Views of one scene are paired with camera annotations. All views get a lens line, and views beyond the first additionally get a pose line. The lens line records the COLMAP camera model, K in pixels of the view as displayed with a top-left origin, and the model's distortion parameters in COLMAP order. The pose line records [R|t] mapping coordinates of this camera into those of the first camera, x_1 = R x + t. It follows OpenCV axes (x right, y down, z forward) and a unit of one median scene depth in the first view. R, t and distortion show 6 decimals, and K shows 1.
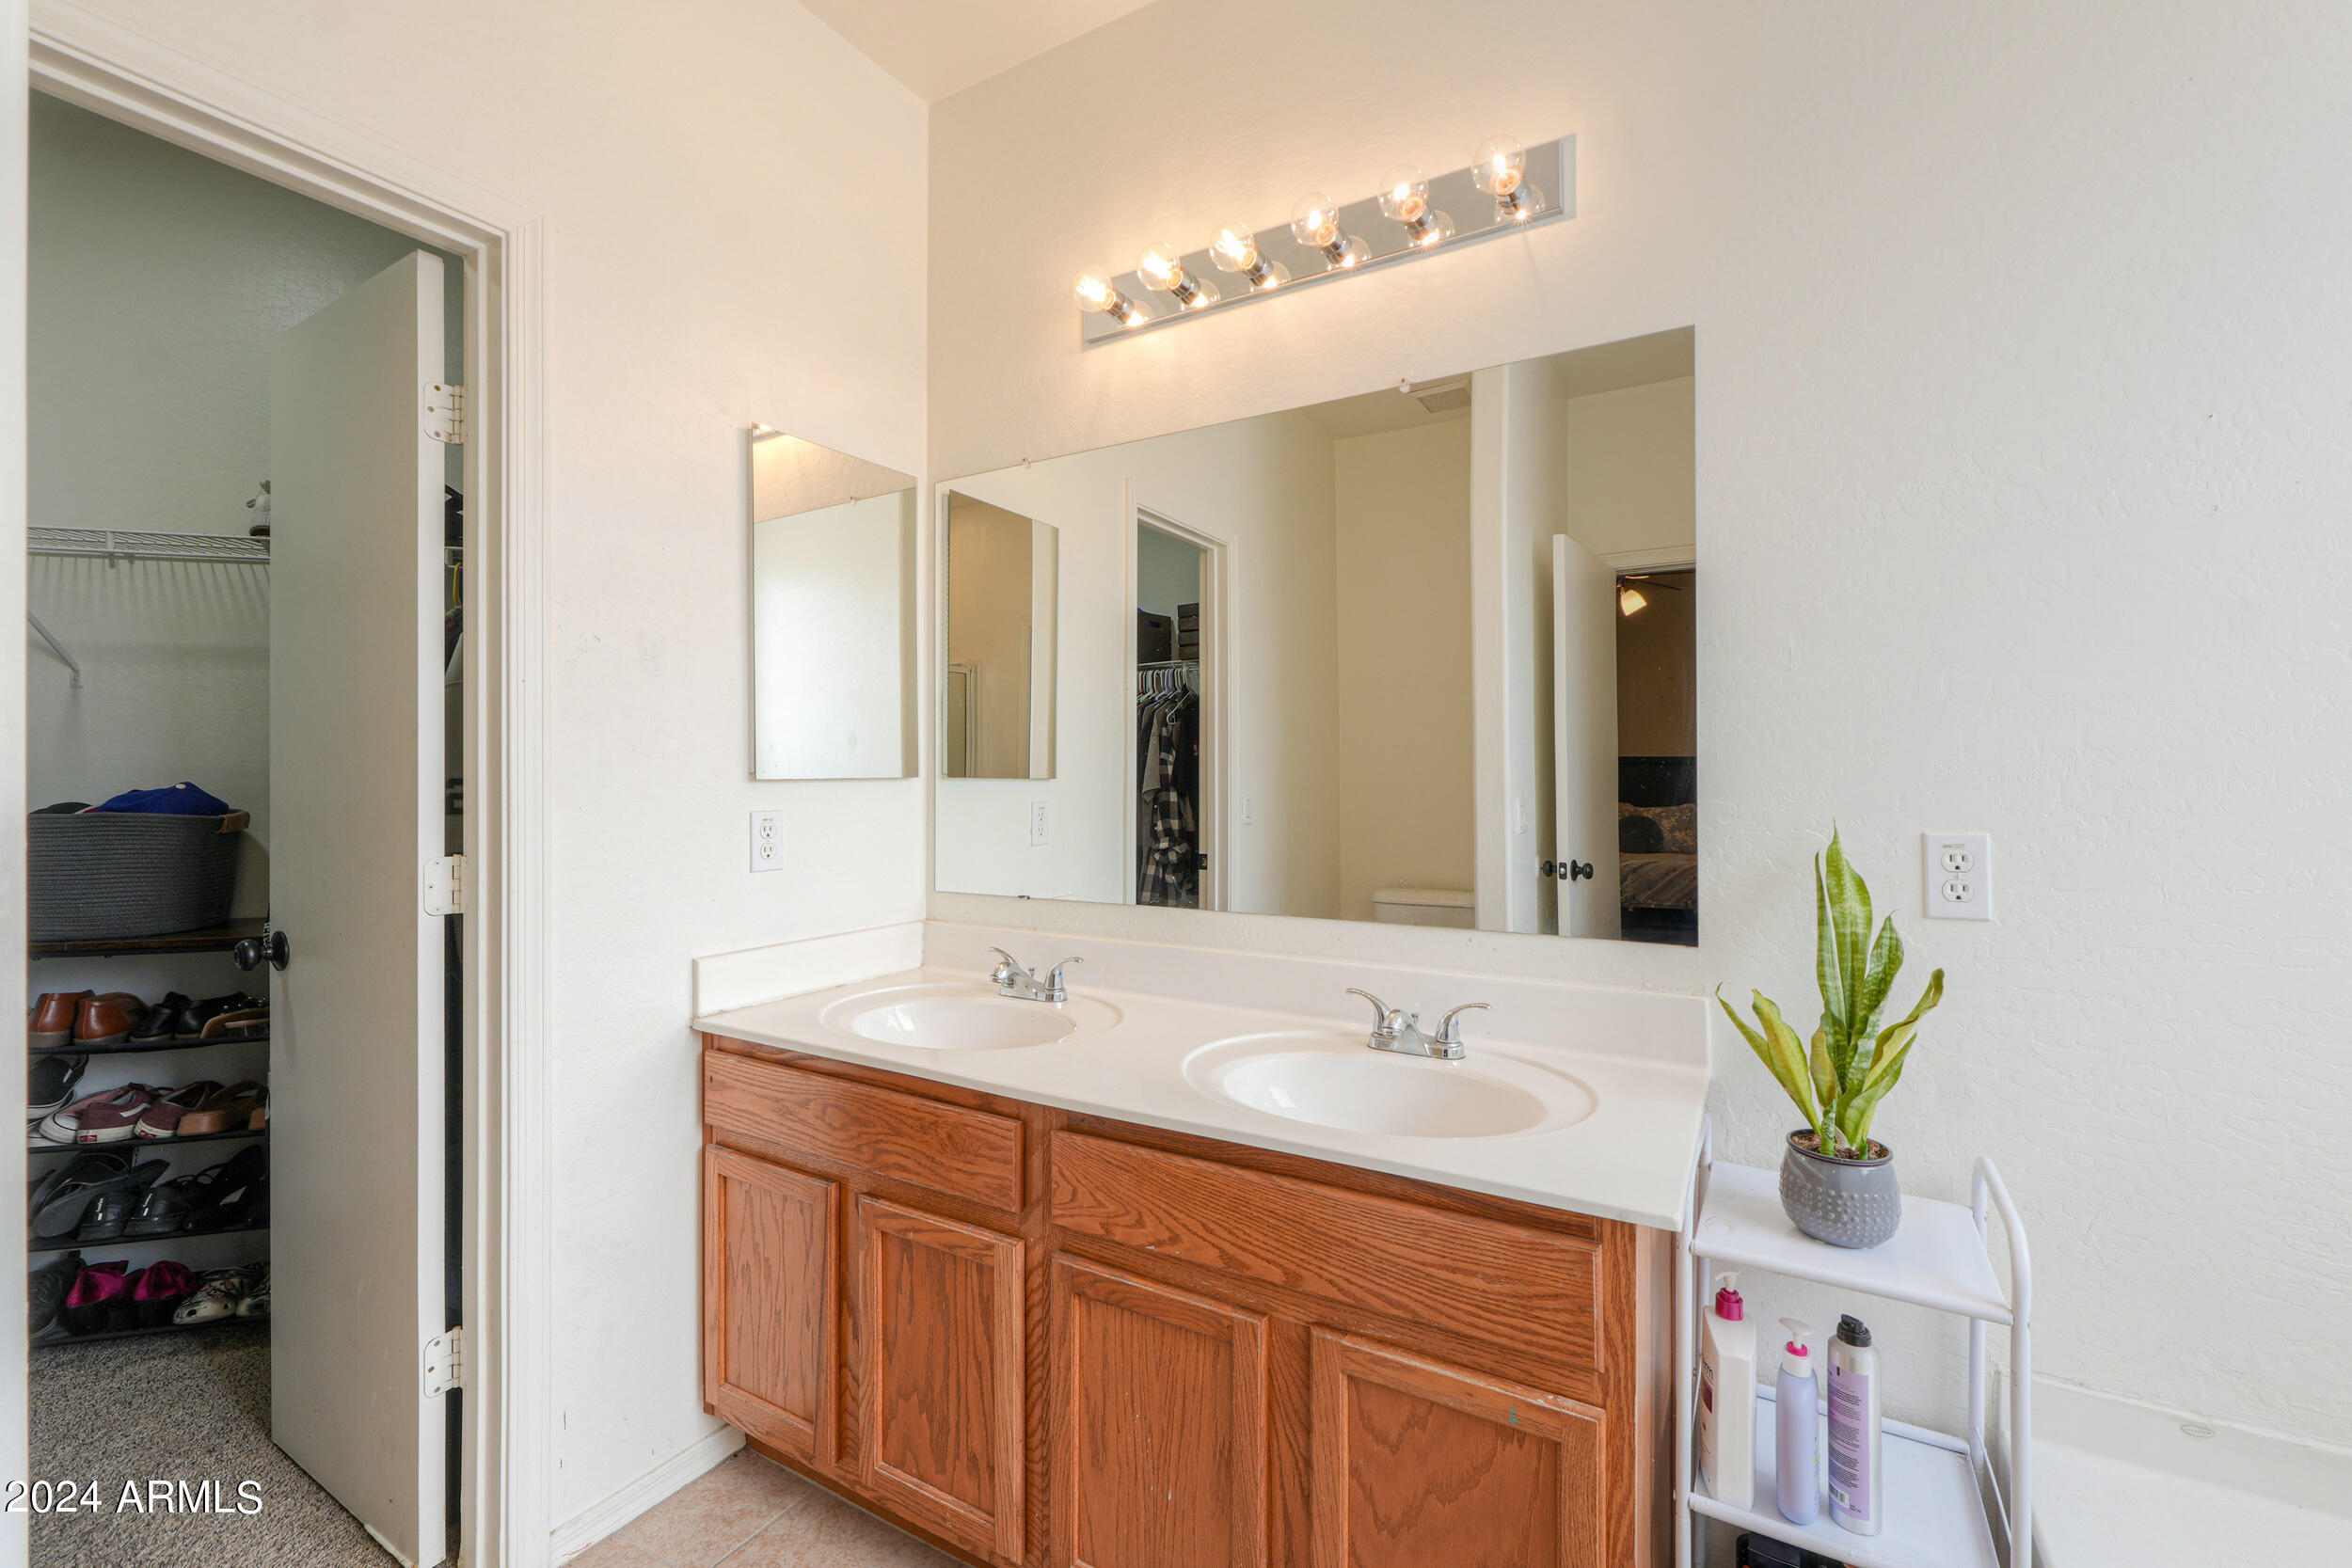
lens RADIAL K [[1002.4, 0, 1178.8], [0, 1002.4, 787.6], [0, 0, 1]] dist [0.000221, -0.000480]
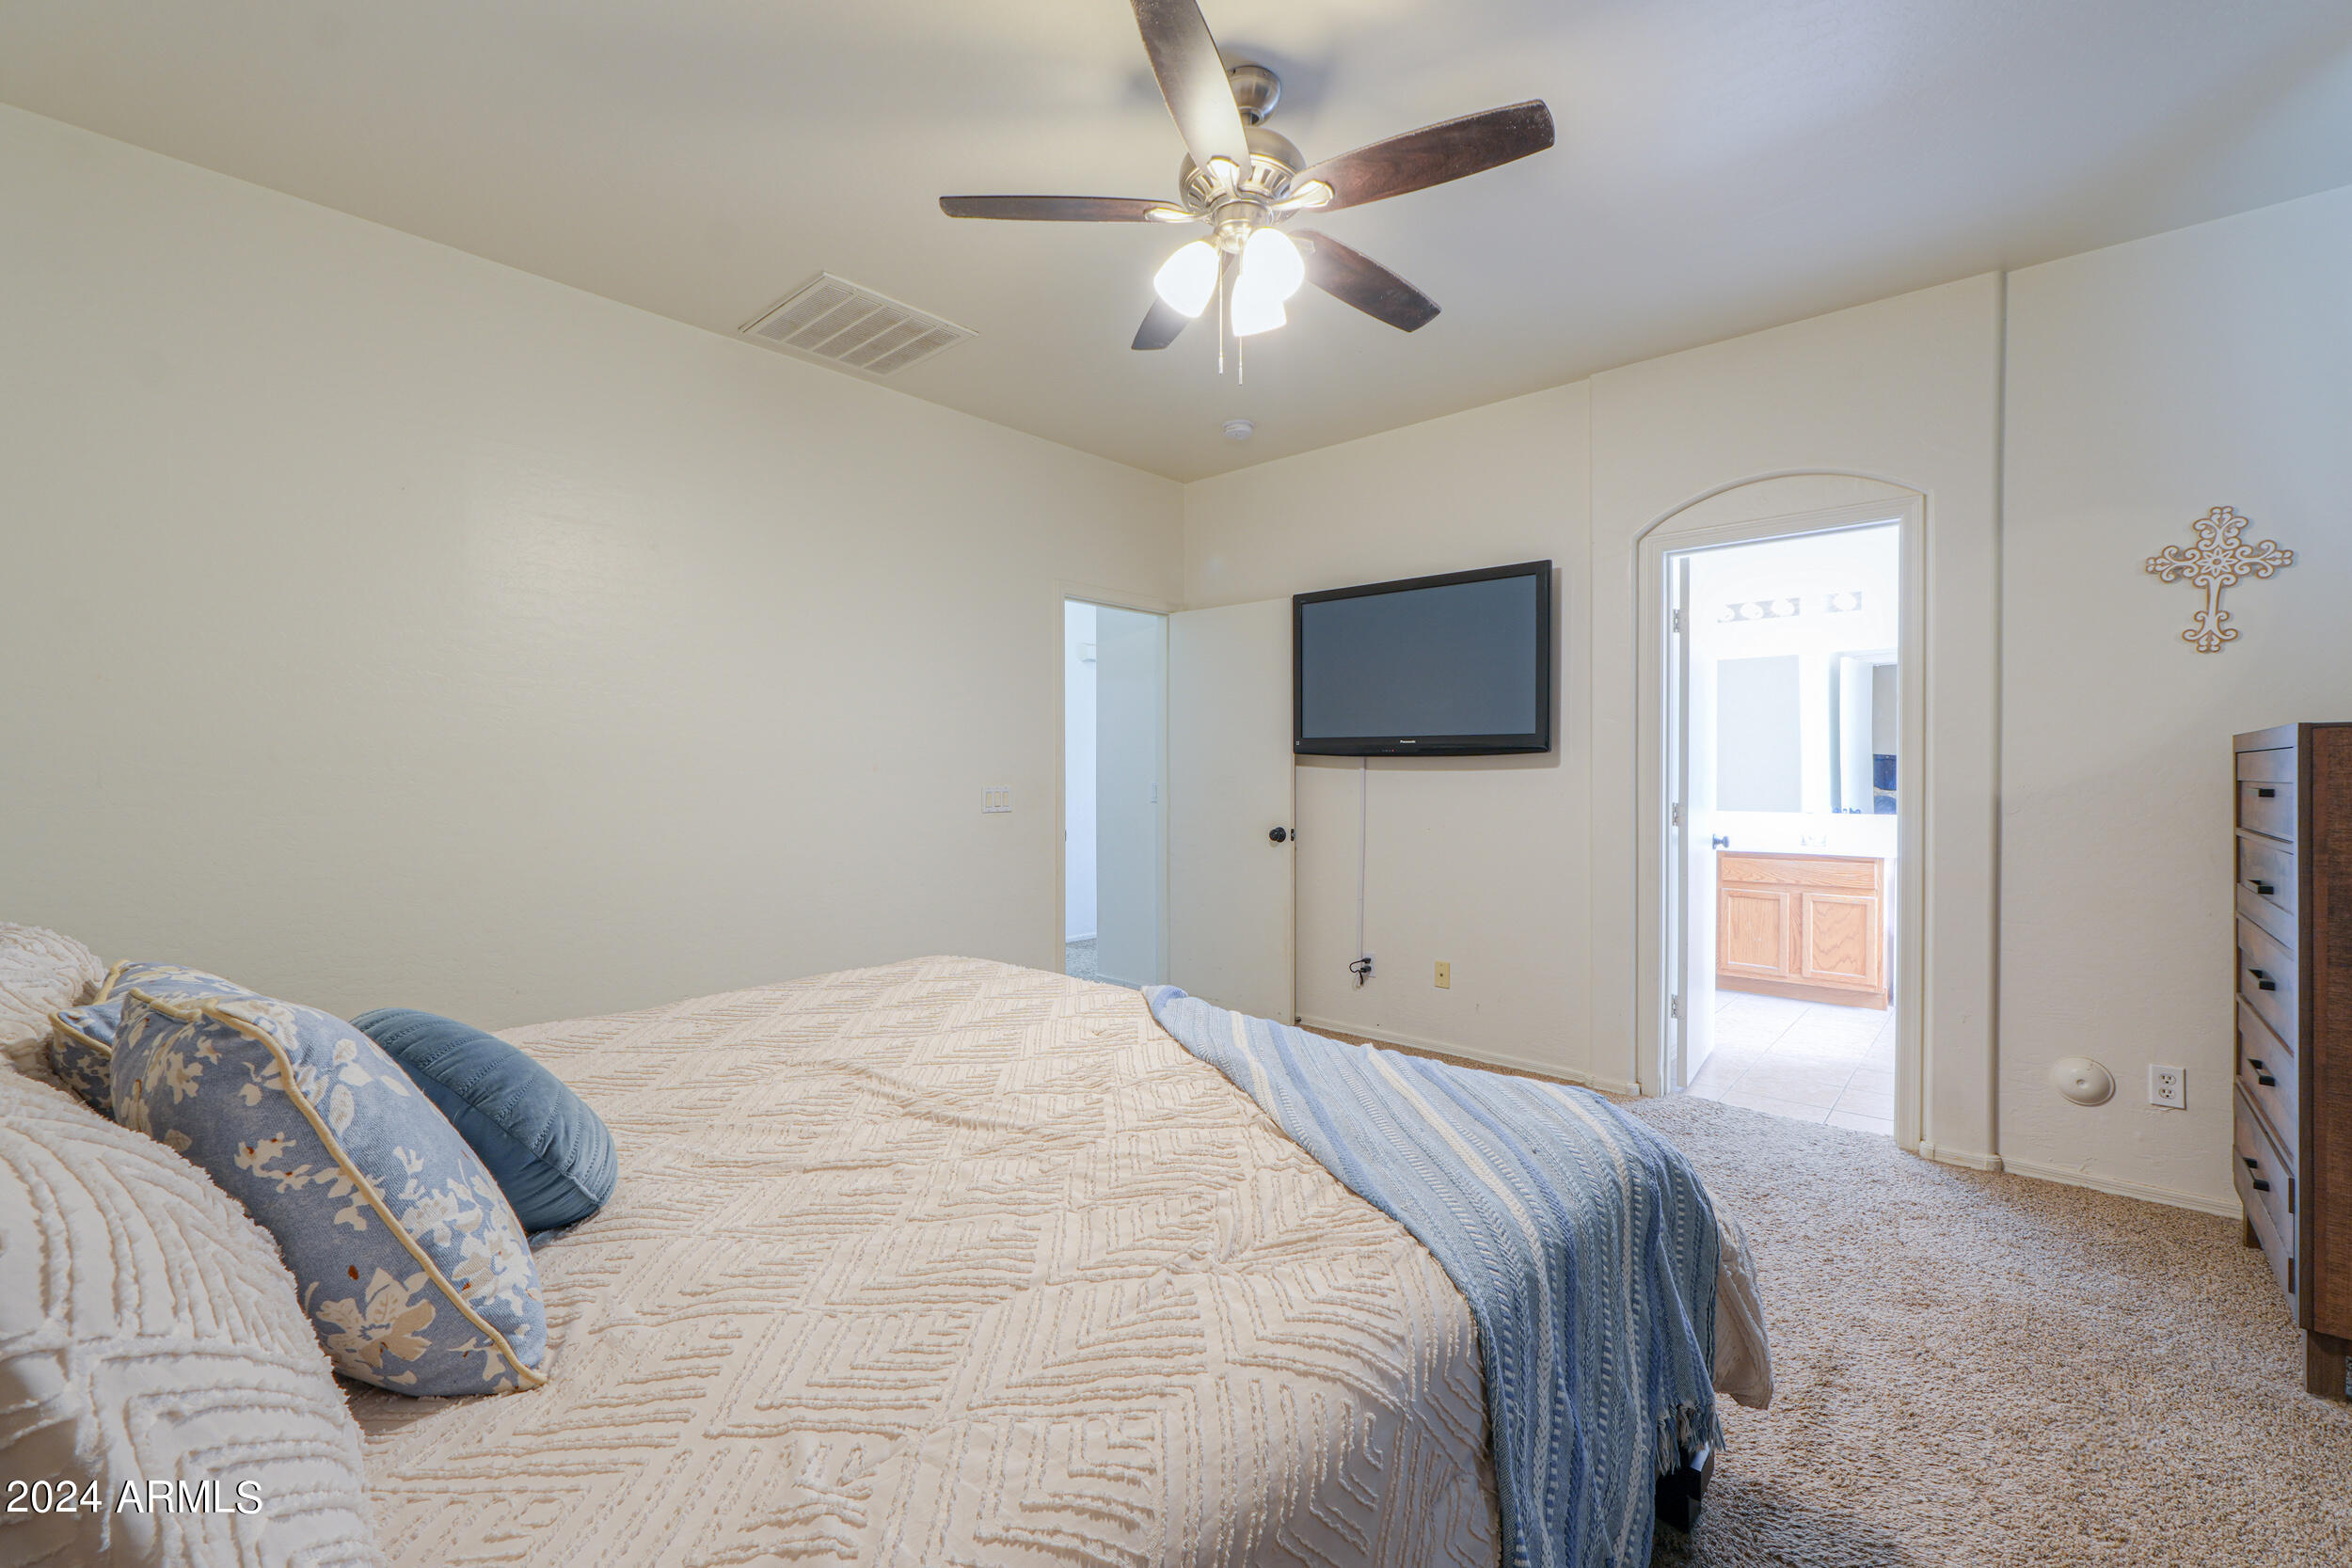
lens RADIAL K [[986.0, 0, 1176.9], [0, 986.0, 773.5], [0, 0, 1]] dist [-0.000641, -0.000288]
pose [[0.980927, -0.002329, -0.194363, -1.654993], [0.002994, 0.999991, 0.003124, -0.011825], [0.194354, -0.003646, 0.980925, -3.642927]]
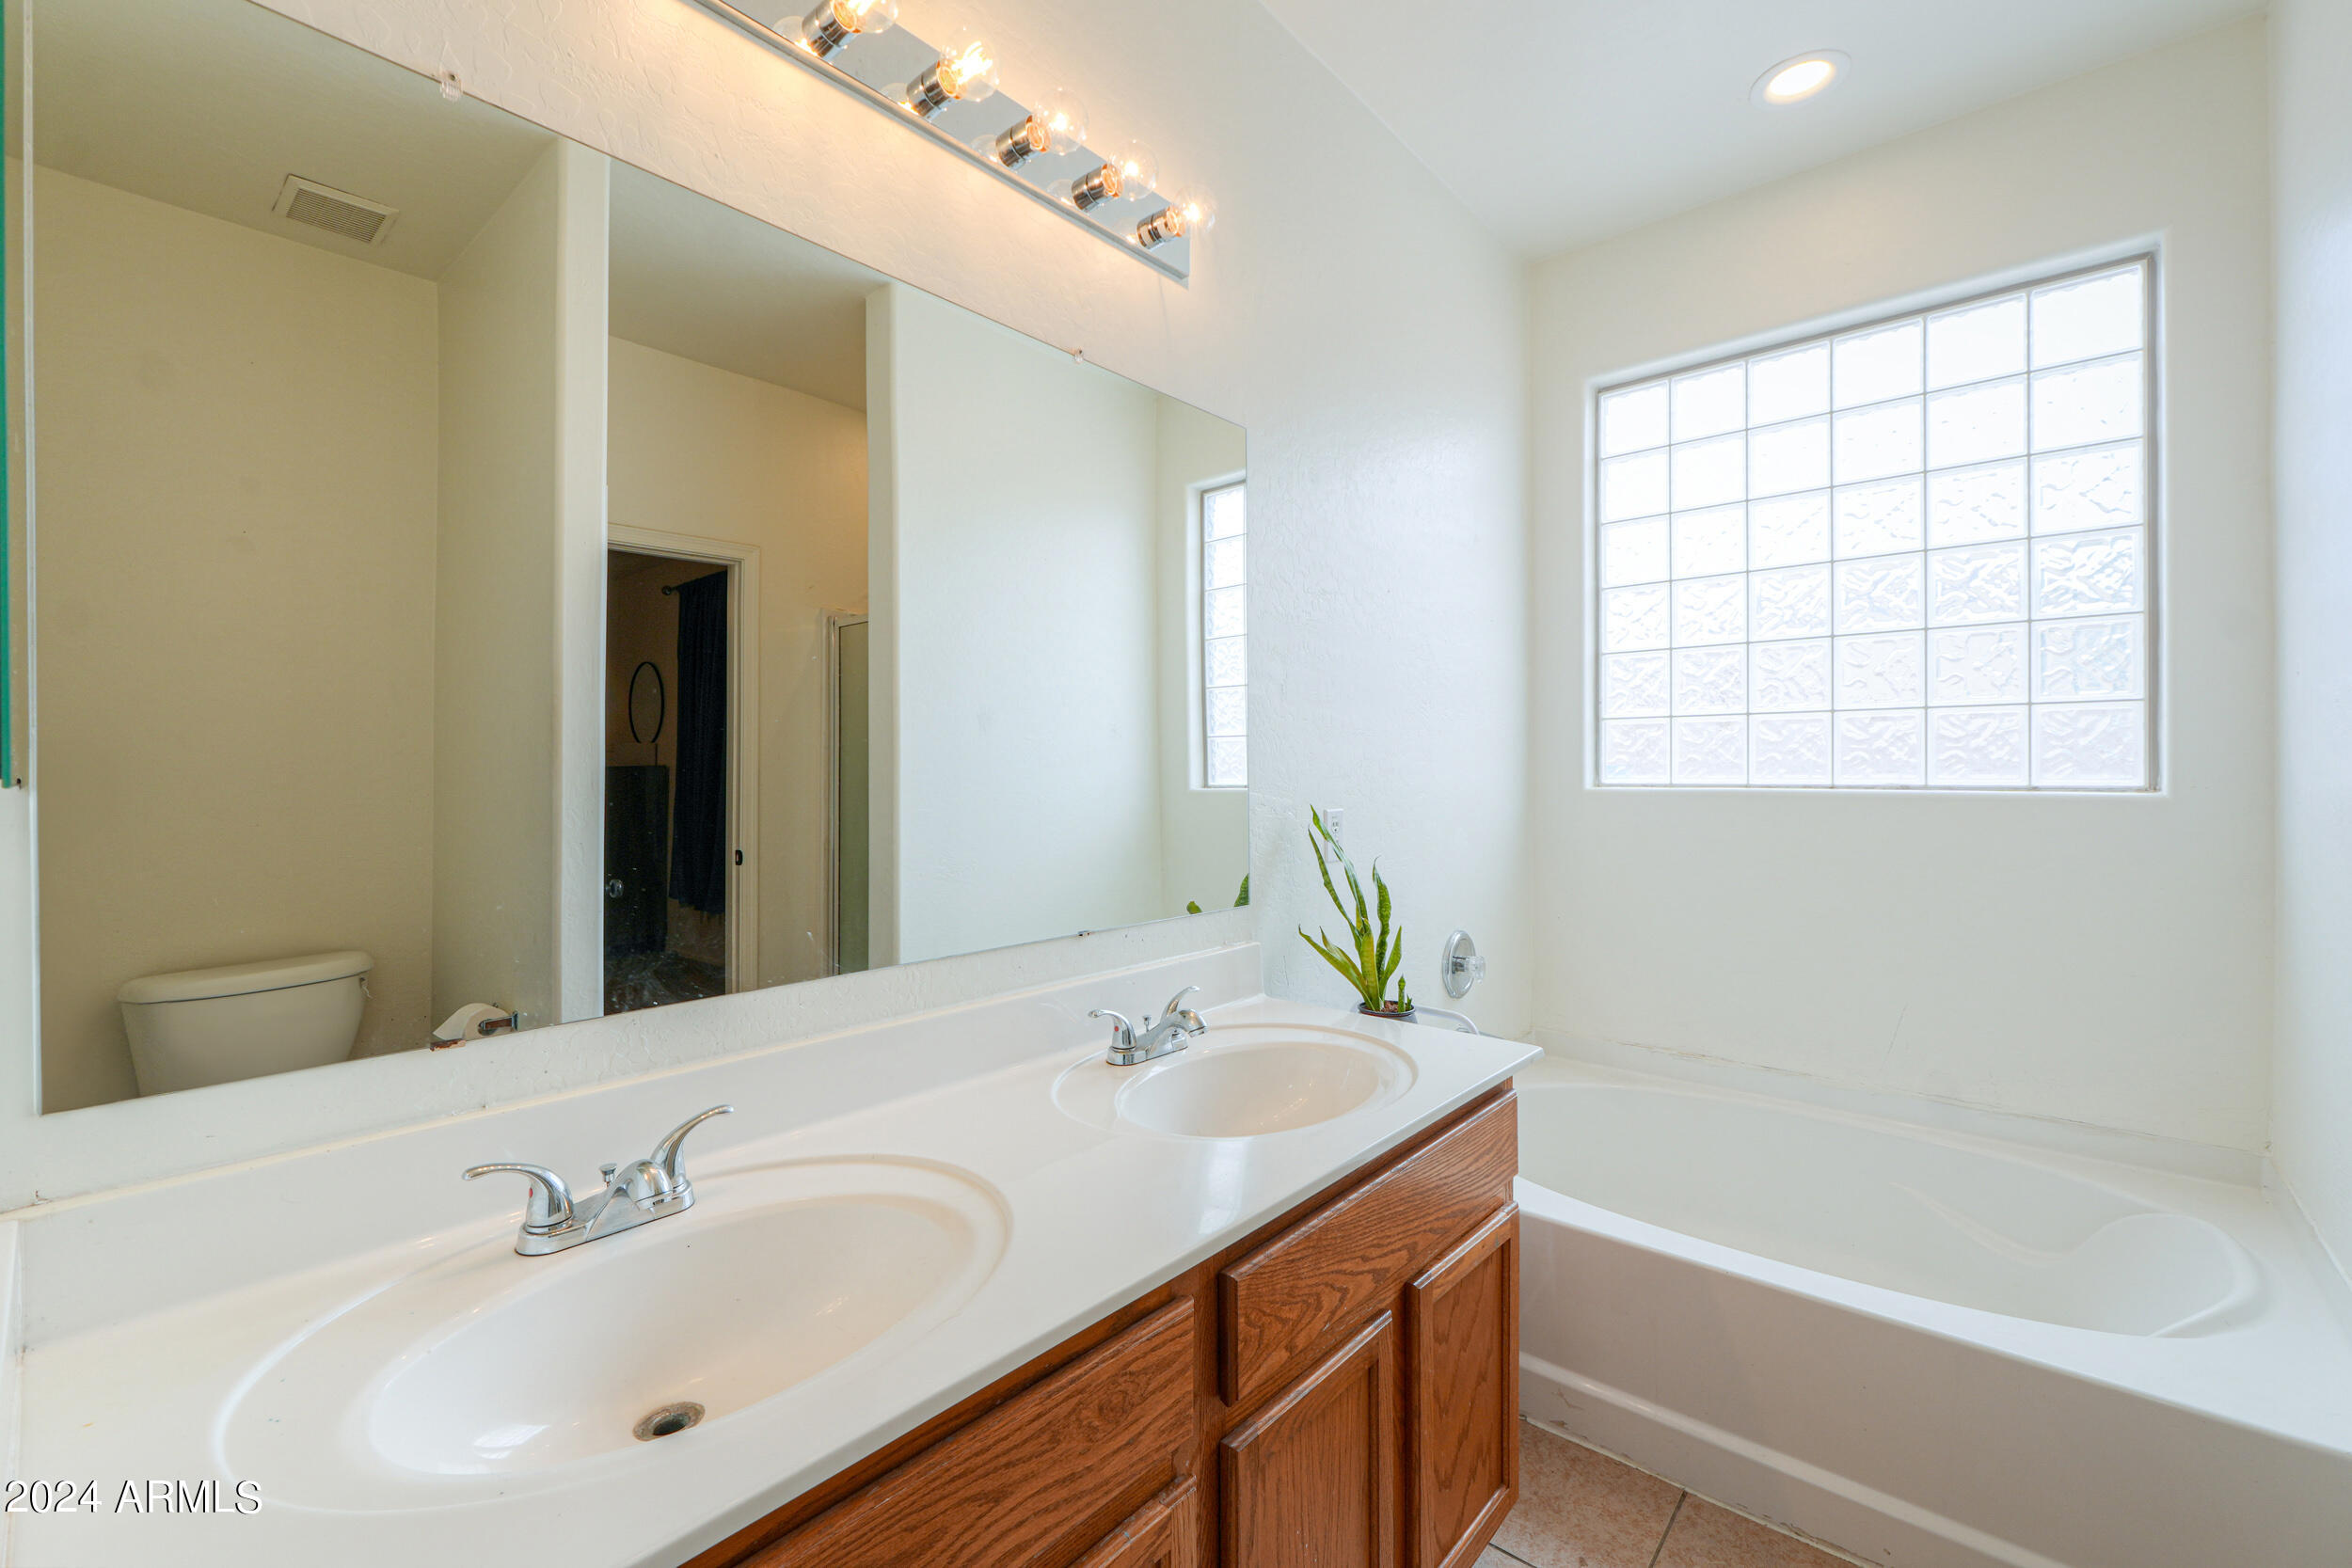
lens RADIAL K [[1002.4, 0, 1178.8], [0, 1002.4, 787.6], [0, 0, 1]] dist [0.000221, -0.000480]
pose [[0.168739, -0.017115, 0.985512, -0.895692], [0.002002, 0.999853, 0.017022, -0.005332], [-0.985659, -0.000899, 0.168748, 1.015477]]
